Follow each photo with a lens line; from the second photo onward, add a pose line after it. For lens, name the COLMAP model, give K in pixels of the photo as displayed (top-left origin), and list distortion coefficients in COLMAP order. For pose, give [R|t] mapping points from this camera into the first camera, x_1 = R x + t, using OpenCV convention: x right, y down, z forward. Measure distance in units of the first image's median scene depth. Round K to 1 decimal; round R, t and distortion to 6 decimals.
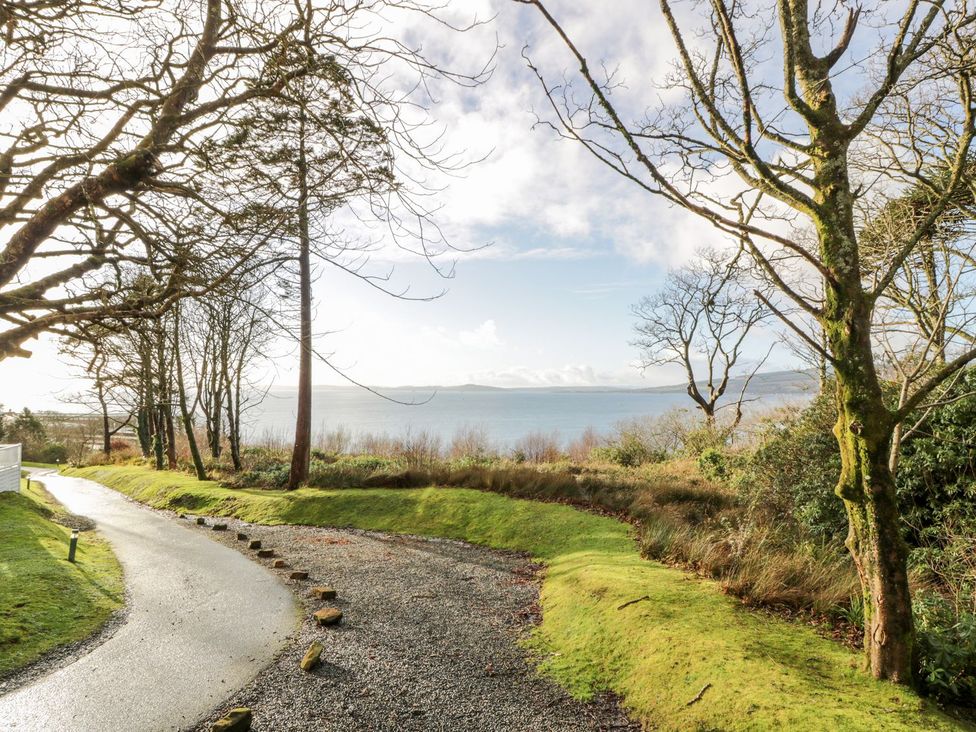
lens RADIAL K [[514.9, 0, 494.0], [0, 514.9, 374.2], [0, 0, 1]] dist [-0.006759, -0.006418]
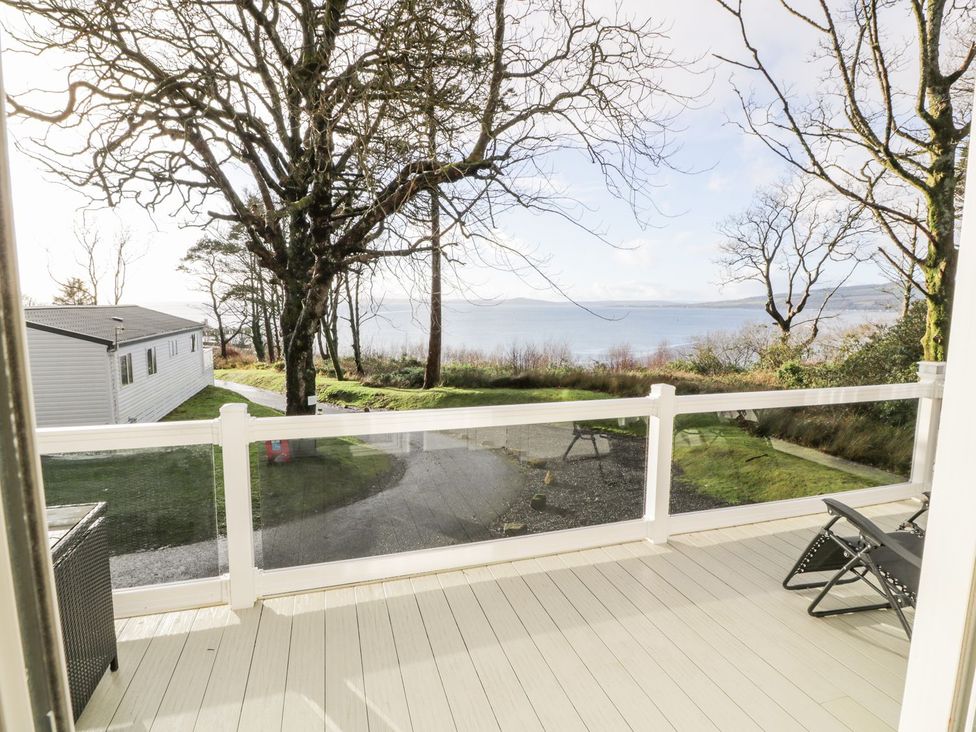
lens RADIAL K [[514.9, 0, 498.4], [0, 514.9, 372.4], [0, 0, 1]] dist [-0.006759, -0.006418]
pose [[0.996147, 0.016015, -0.086222, -0.306569], [-0.001693, 0.986513, 0.163672, -0.029636], [0.087680, -0.162896, 0.982740, -0.414371]]
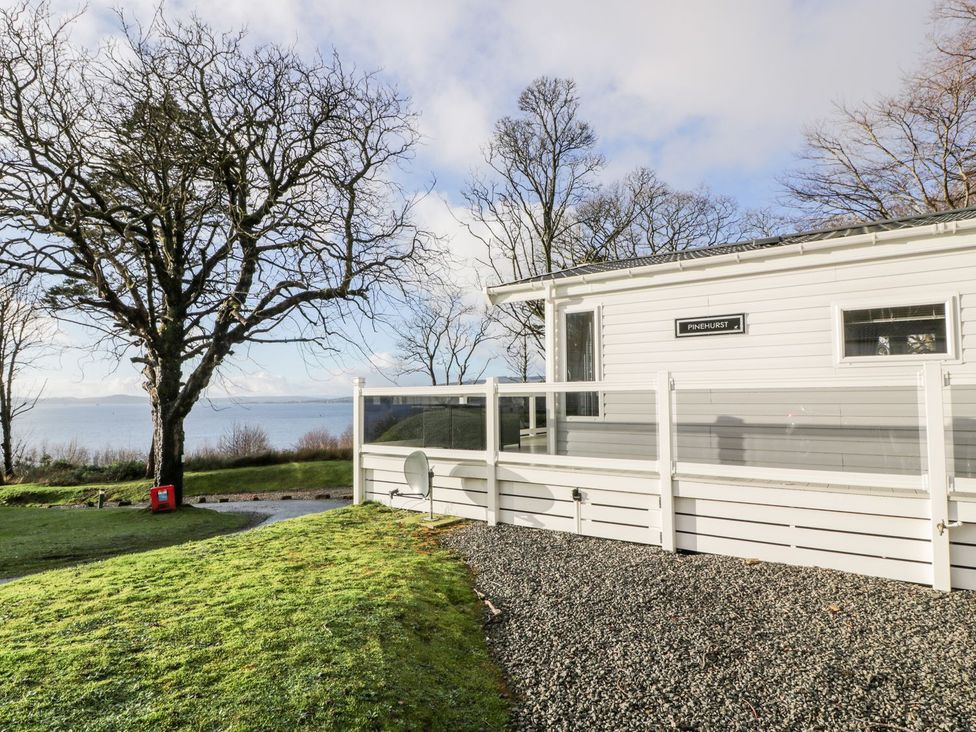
lens RADIAL K [[579.9, 0, 483.2], [0, 579.9, 371.2], [0, 0, 1]] dist [0.003209, -0.011901]
pose [[0.848304, 0.016119, 0.529265, -1.138165], [-0.004199, 0.999710, -0.023717, 0.034642], [-0.529493, 0.017897, 0.848125, -1.253504]]
